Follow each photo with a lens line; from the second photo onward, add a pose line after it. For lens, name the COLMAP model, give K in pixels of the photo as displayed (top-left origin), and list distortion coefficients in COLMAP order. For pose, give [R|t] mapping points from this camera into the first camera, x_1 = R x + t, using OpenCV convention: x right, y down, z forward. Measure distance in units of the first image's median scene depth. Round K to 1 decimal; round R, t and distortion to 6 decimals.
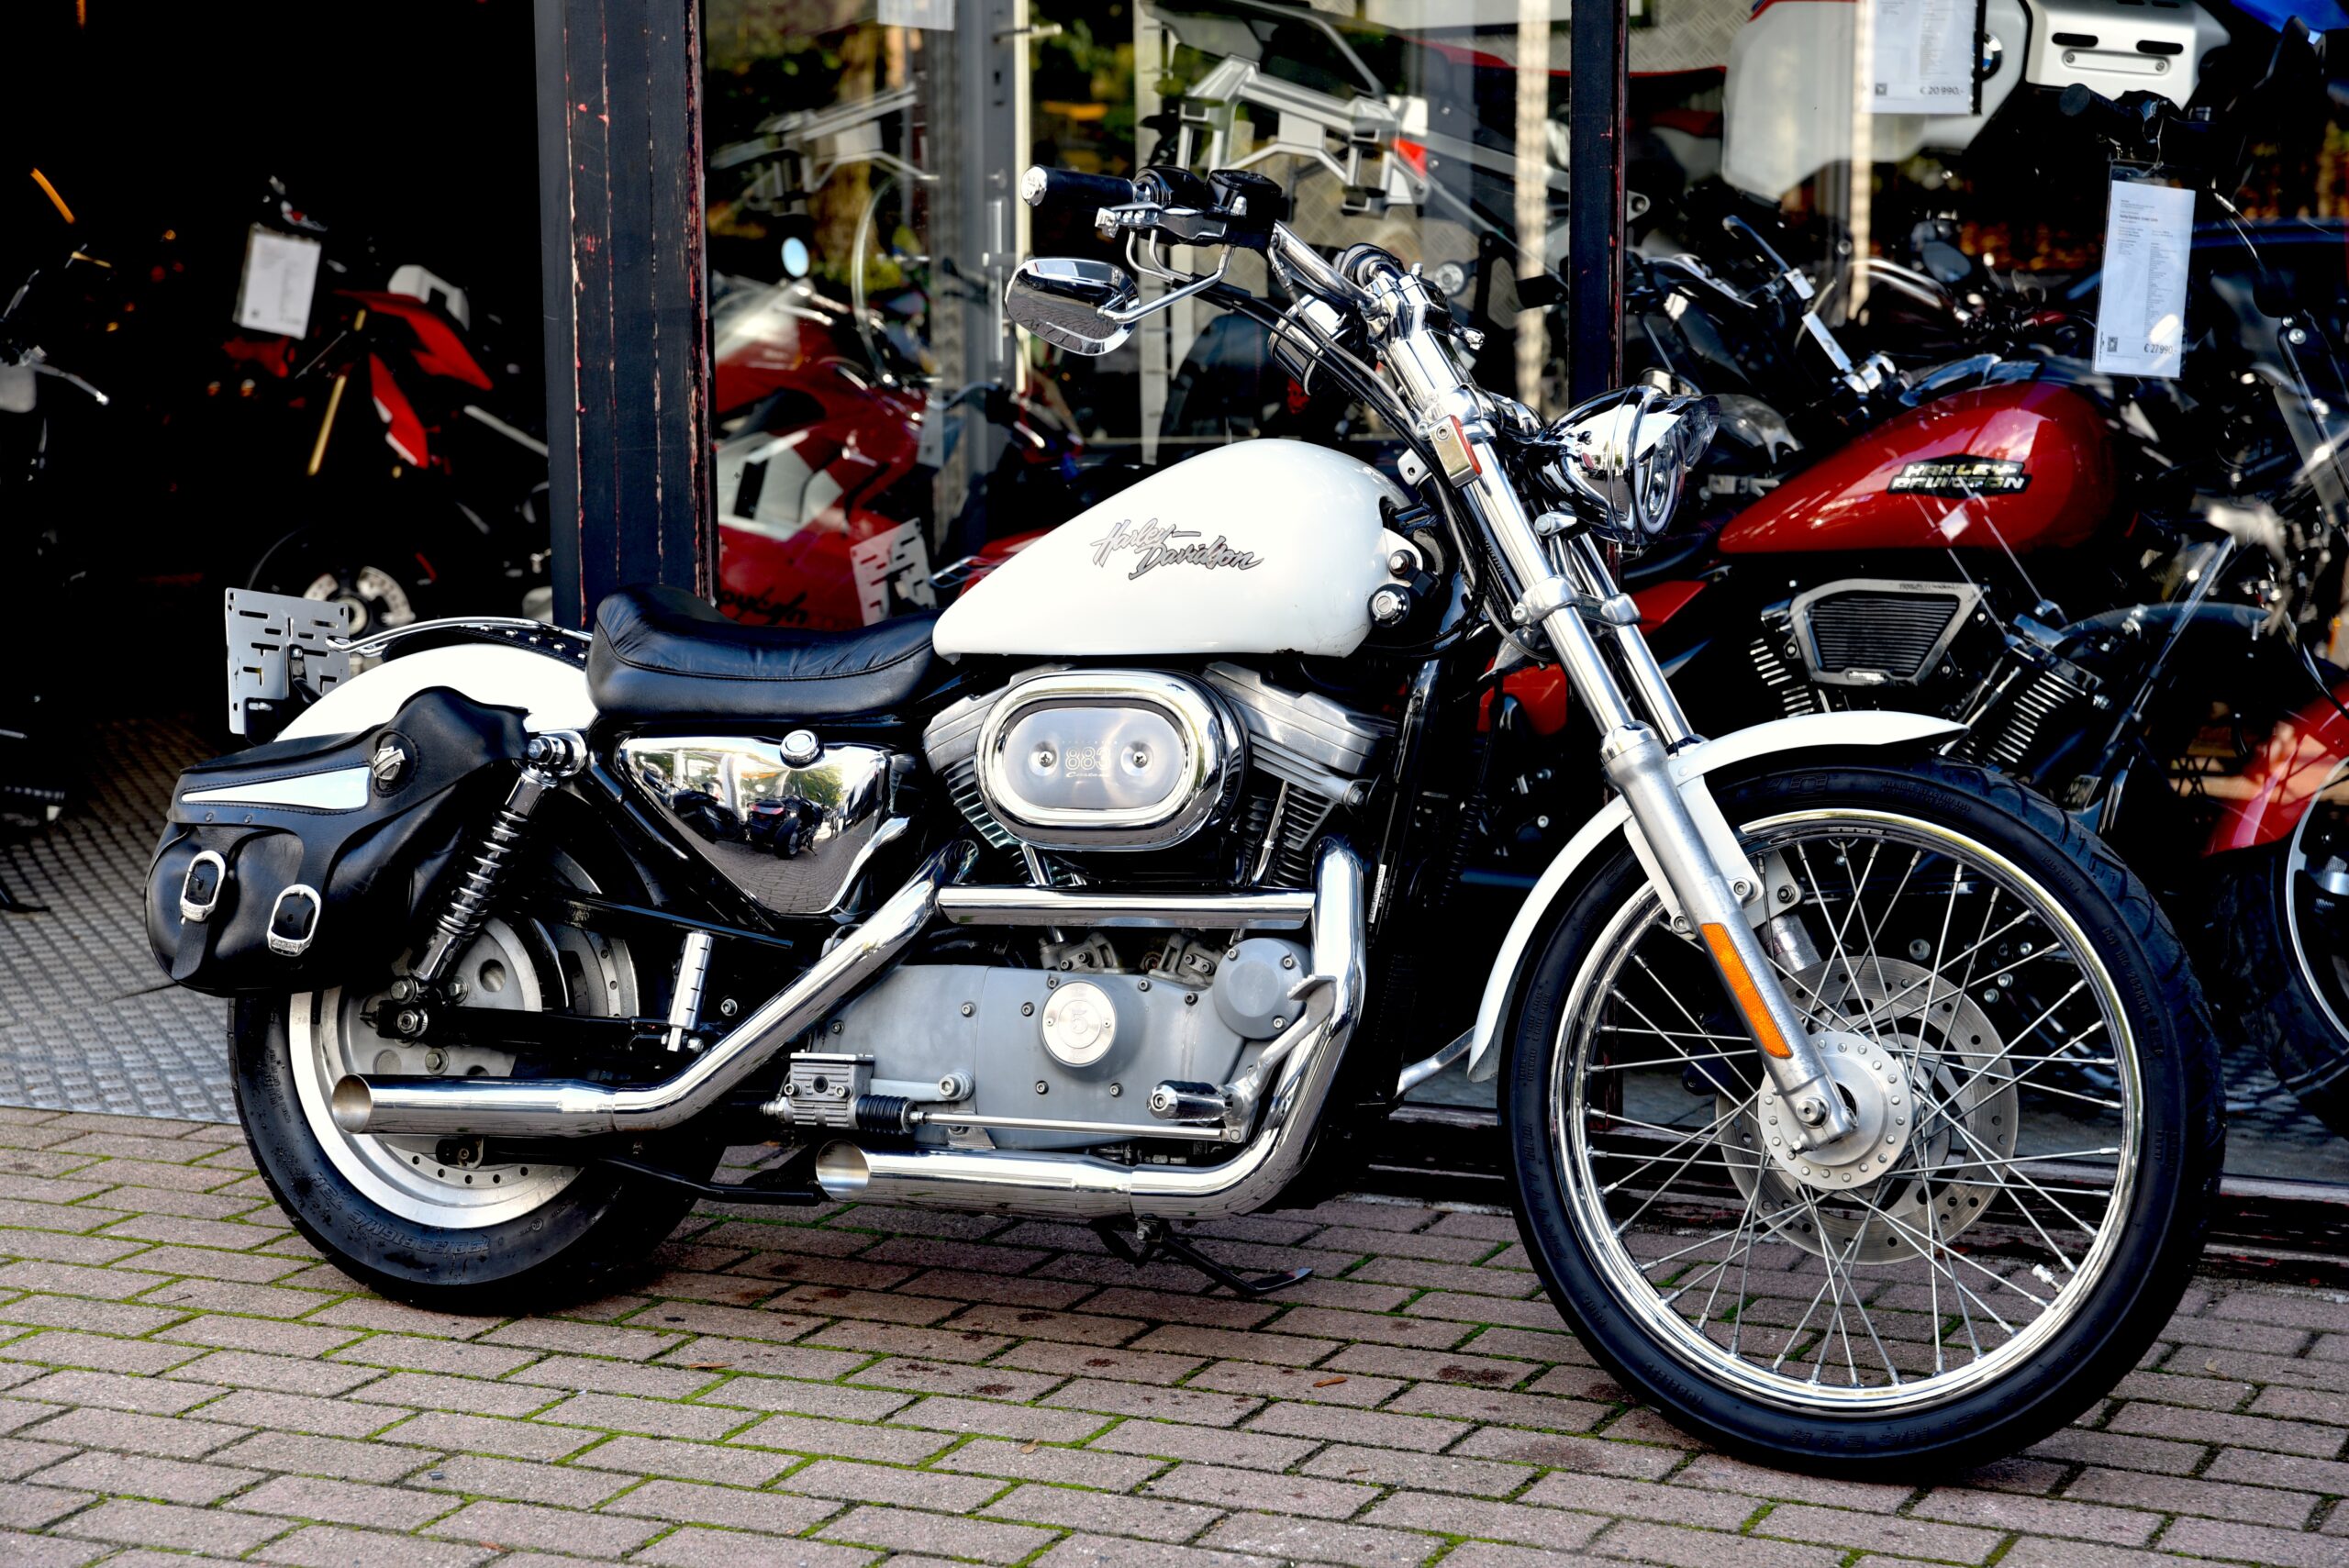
lens RADIAL K [[4280.0, 0, 1237.1], [0, 4280.0, 795.9], [0, 0, 1]] dist [0.213555, 0.000000]
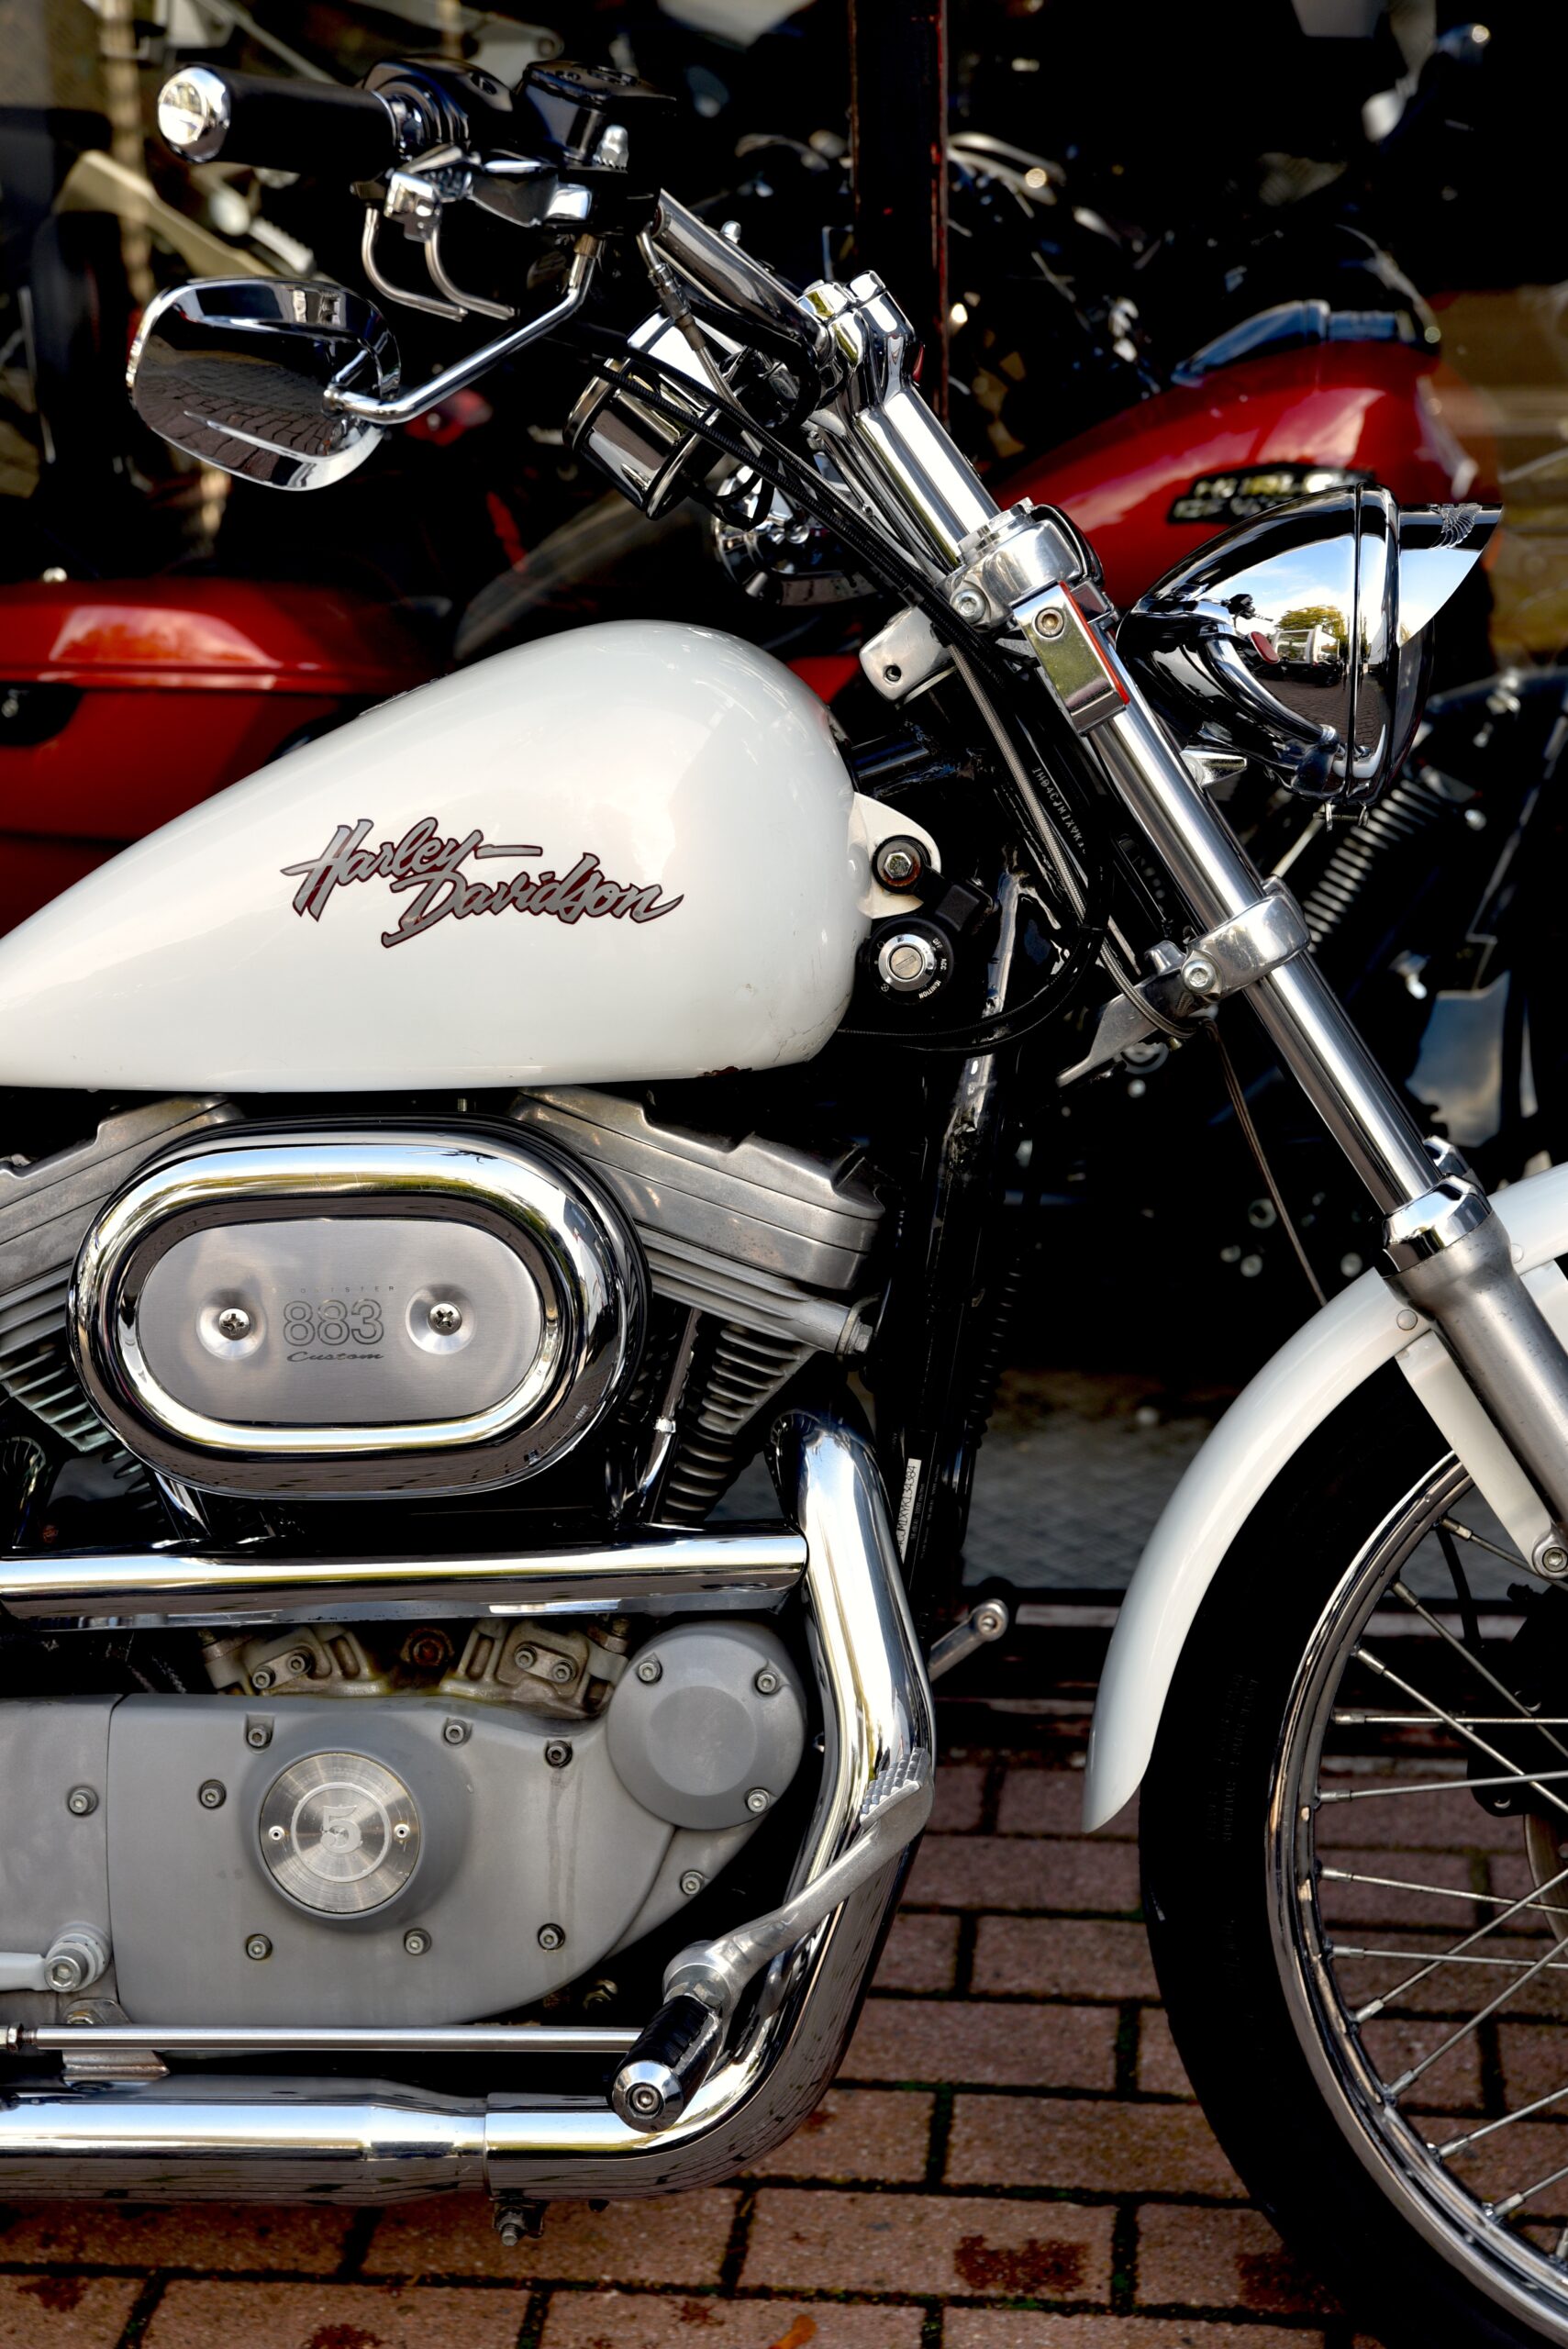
lens RADIAL K [[3849.8, 0, 787.5], [0, 3849.8, 1193.7], [0, 0, 1]] dist [0.149821, 0.000000]
pose [[0.950472, -0.105247, 0.292448, -0.108935], [0.056047, 0.983536, 0.171799, -0.092661], [-0.305715, -0.146900, 0.940723, 0.556275]]
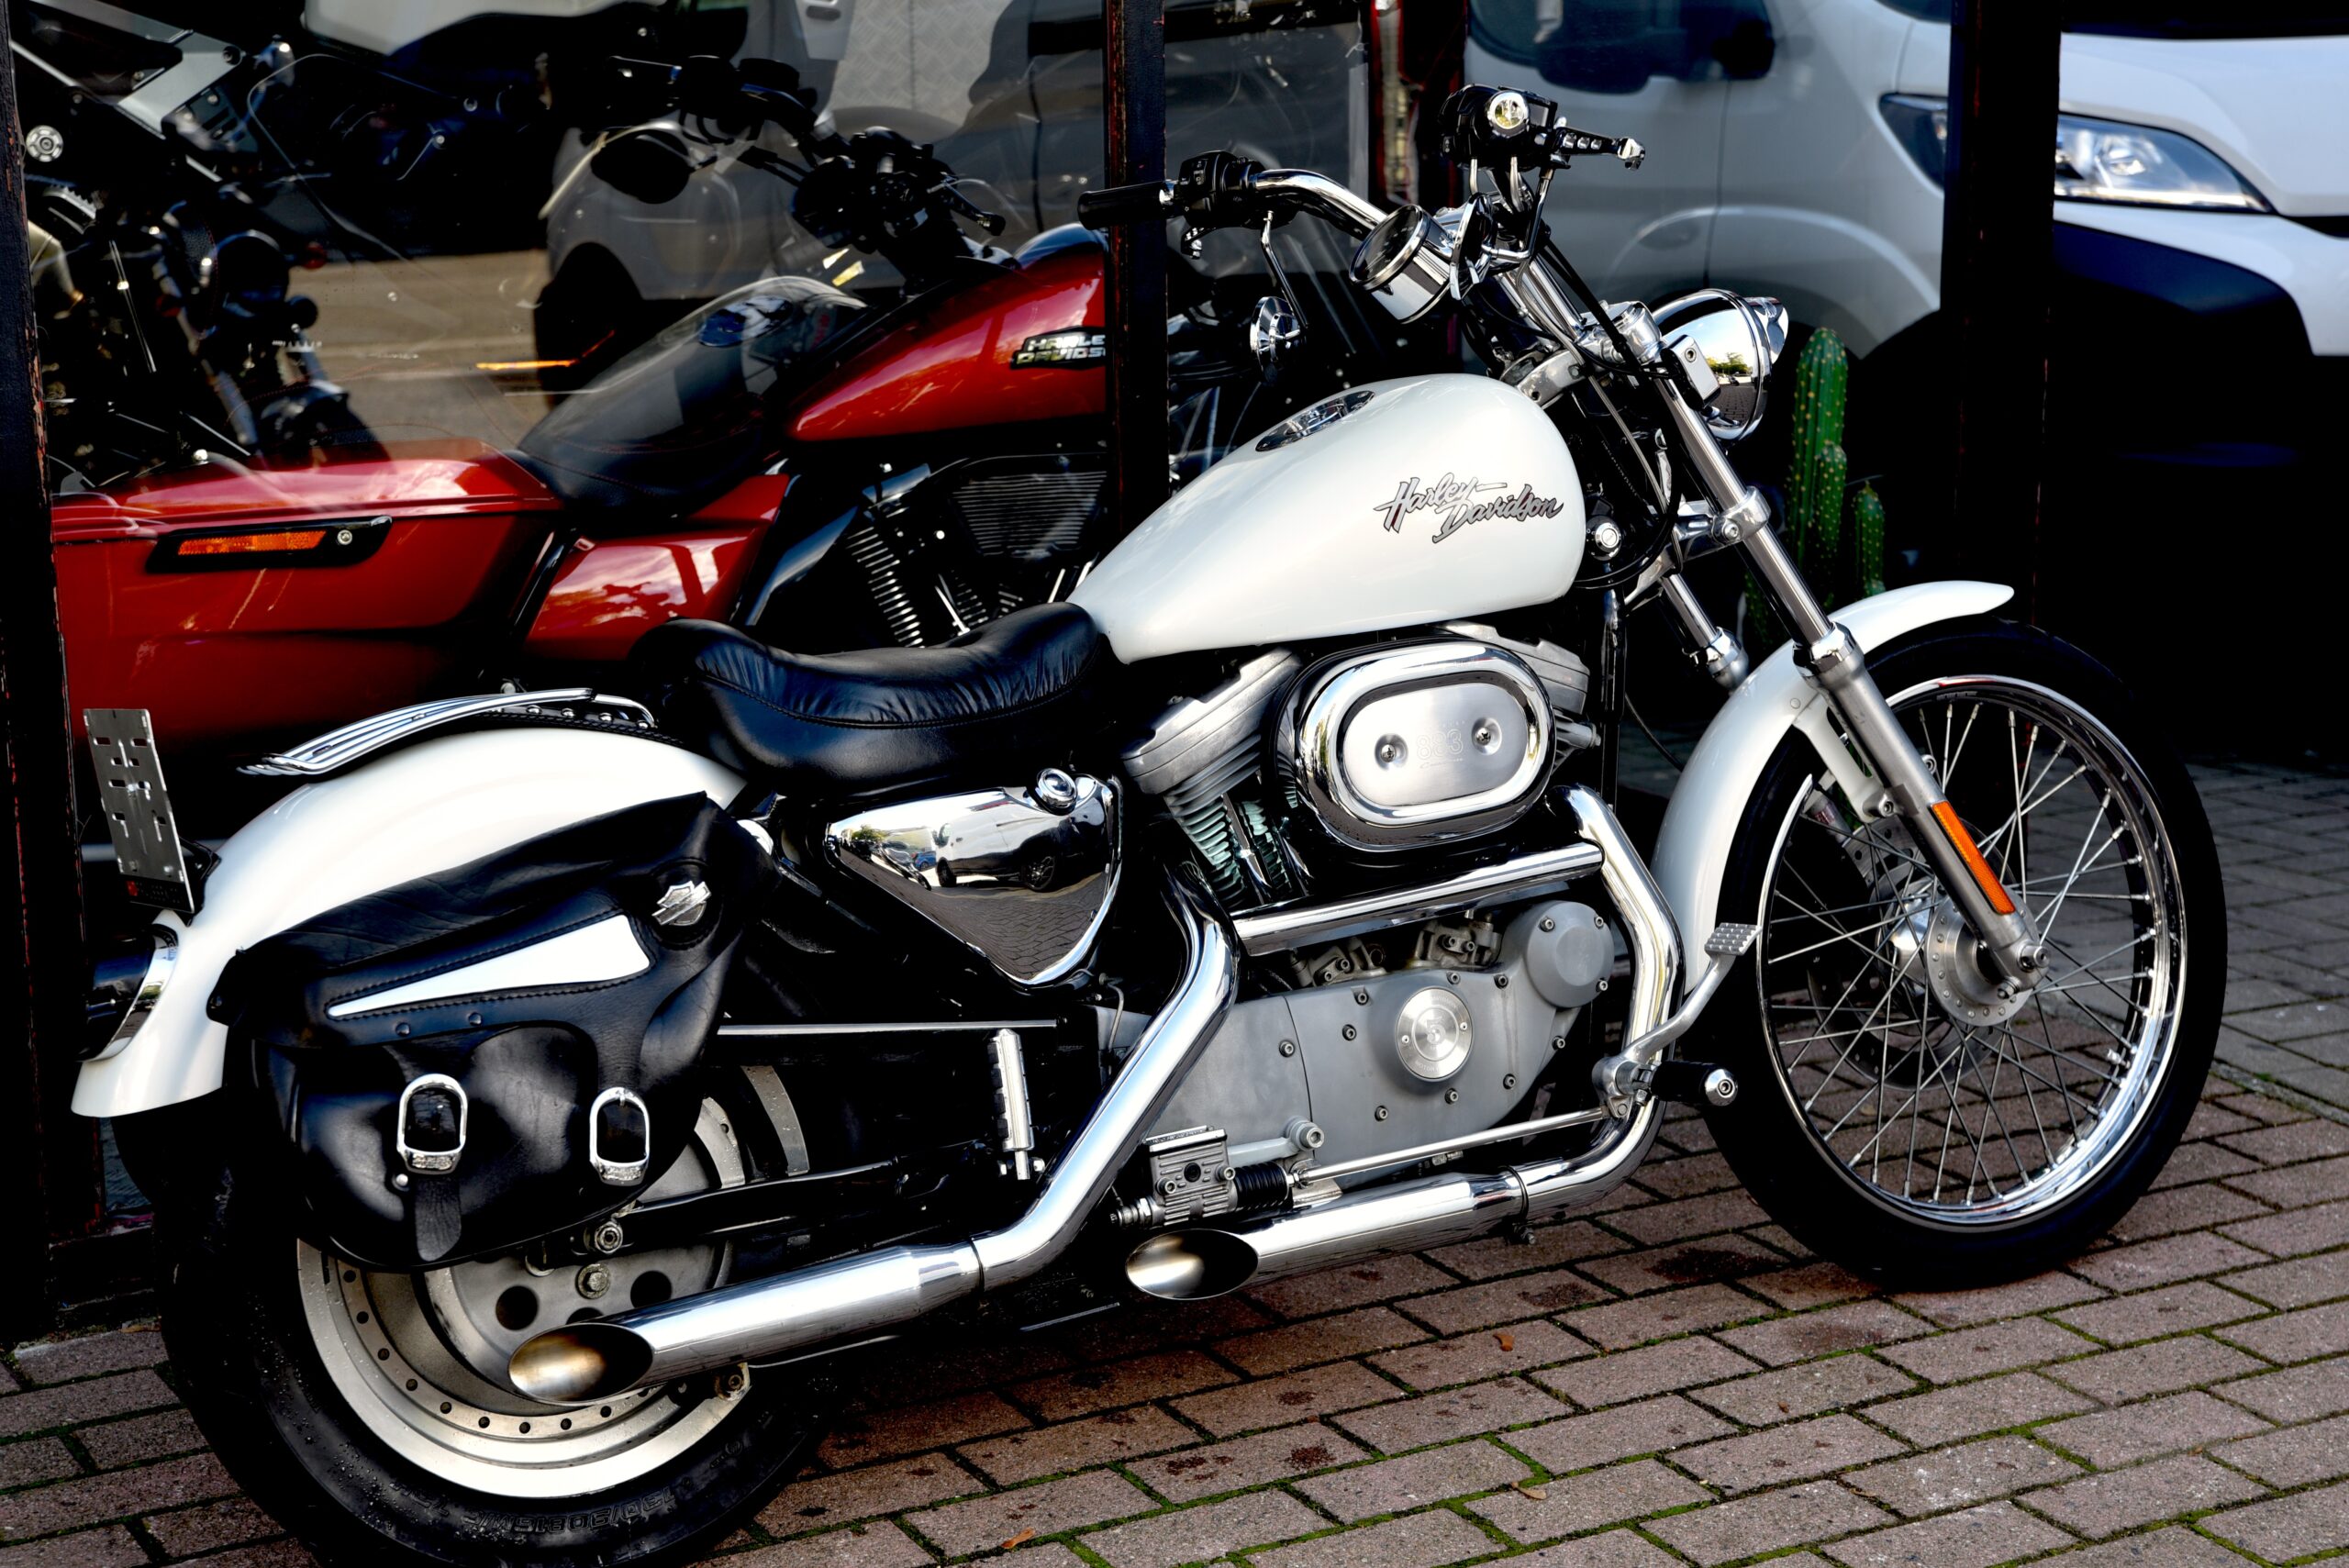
lens RADIAL K [[3849.8, 0, 1181.2], [0, 3849.8, 797.3], [0, 0, 1]] dist [0.149821, 0.000000]
pose [[0.581045, -0.170358, 0.795842, -0.695291], [0.106666, 0.985353, 0.133048, -0.108726], [-0.806851, 0.007582, 0.590706, 0.545138]]
